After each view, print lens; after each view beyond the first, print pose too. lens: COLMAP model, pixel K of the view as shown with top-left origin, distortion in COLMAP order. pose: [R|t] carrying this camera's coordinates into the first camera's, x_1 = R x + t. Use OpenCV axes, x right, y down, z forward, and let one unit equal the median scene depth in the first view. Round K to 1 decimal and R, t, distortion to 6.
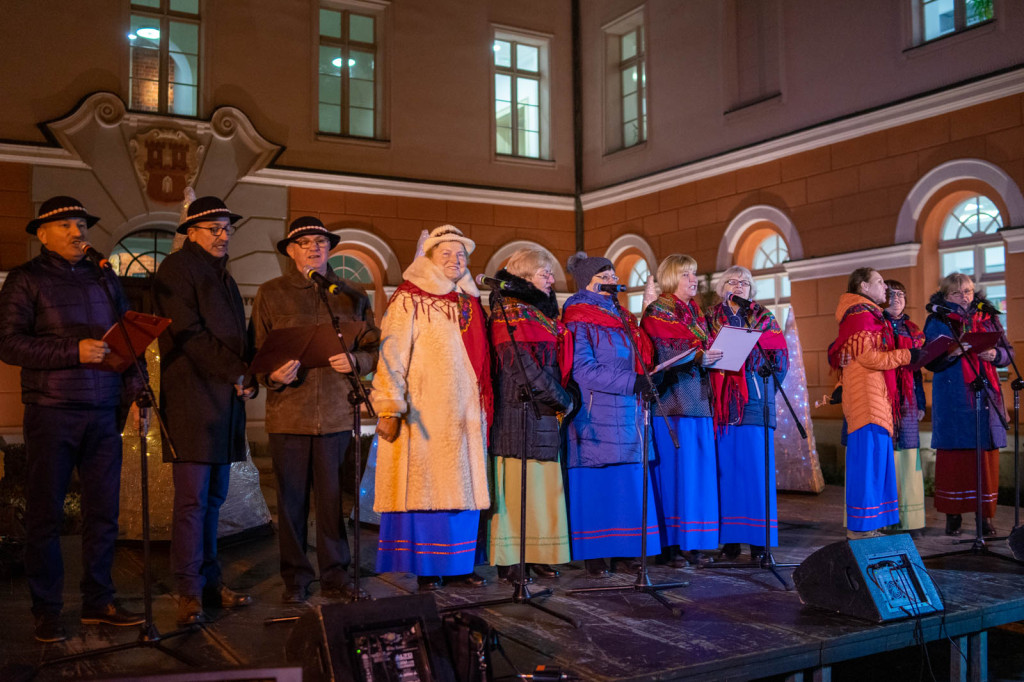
lens RADIAL K [[1032.1, 0, 504.9], [0, 1032.1, 344.9], [0, 0, 1]] dist [-0.099922, 0.098343]
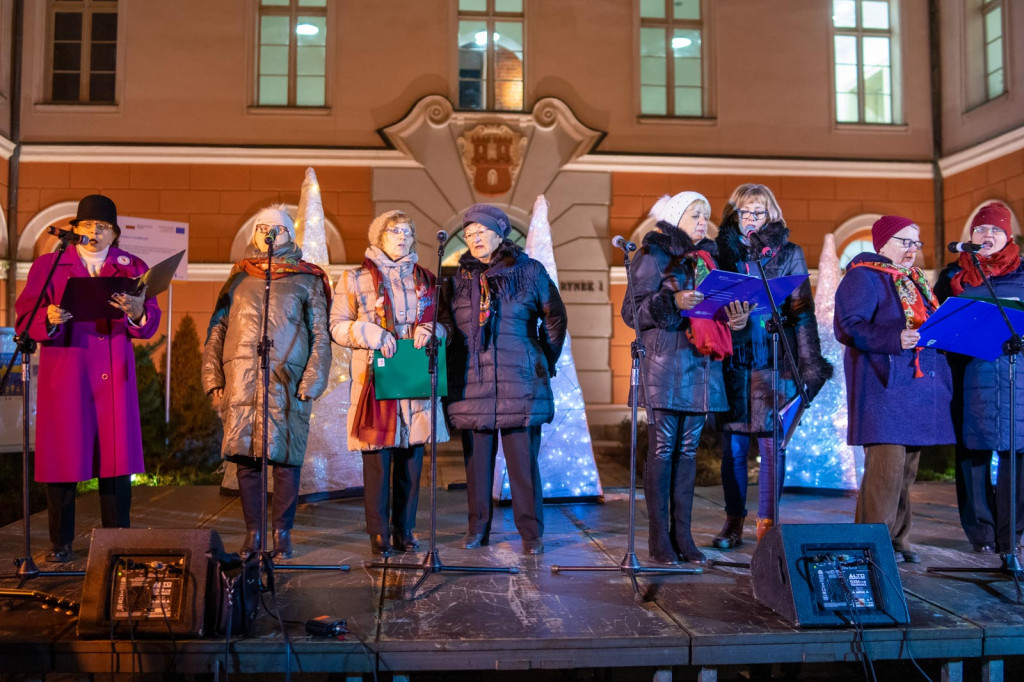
lens RADIAL K [[1032.1, 0, 504.9], [0, 1032.1, 344.9], [0, 0, 1]] dist [-0.099922, 0.098343]
pose [[0.905889, -0.004508, -0.423492, 0.124274], [0.007981, 0.999948, 0.006426, 0.008653], [0.423440, -0.009201, 0.905877, 0.040495]]
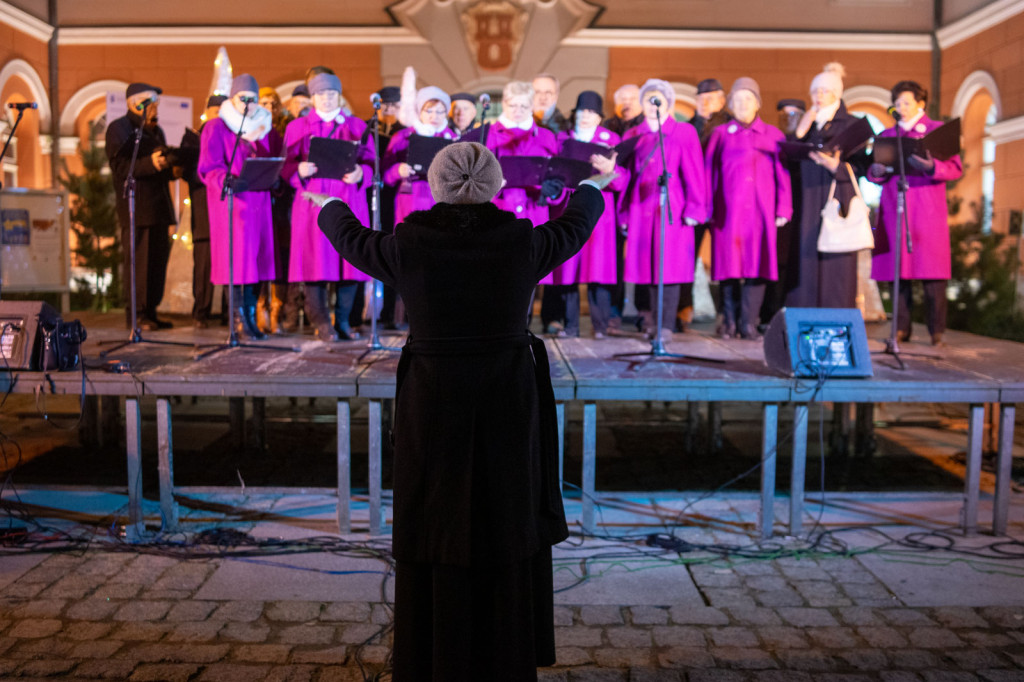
lens RADIAL K [[1032.1, 0, 504.9], [0, 1032.1, 344.9], [0, 0, 1]] dist [-0.099922, 0.098343]
pose [[0.869283, 0.054737, -0.491276, 0.231823], [0.006318, 0.992539, 0.121765, 0.021300], [0.494275, -0.108952, 0.862451, 0.013516]]
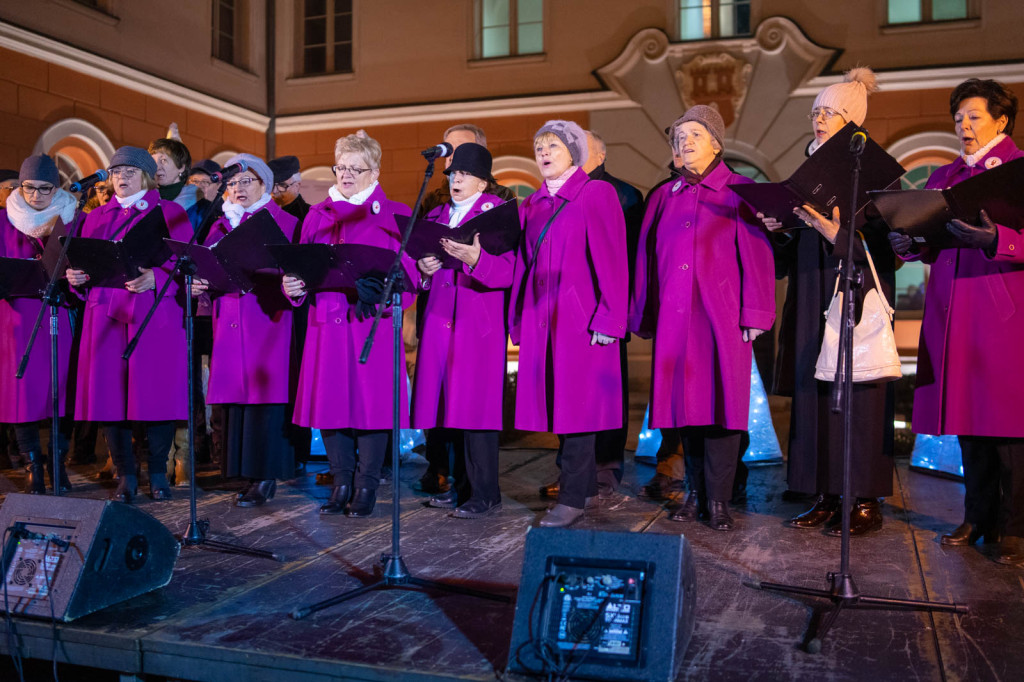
lens RADIAL K [[1032.1, 0, 504.9], [0, 1032.1, 344.9], [0, 0, 1]] dist [-0.099922, 0.098343]
pose [[0.657389, 0.017123, -0.753357, 0.265871], [0.027708, 0.998516, 0.046874, 0.013566], [0.753042, -0.051688, 0.655939, 0.191453]]
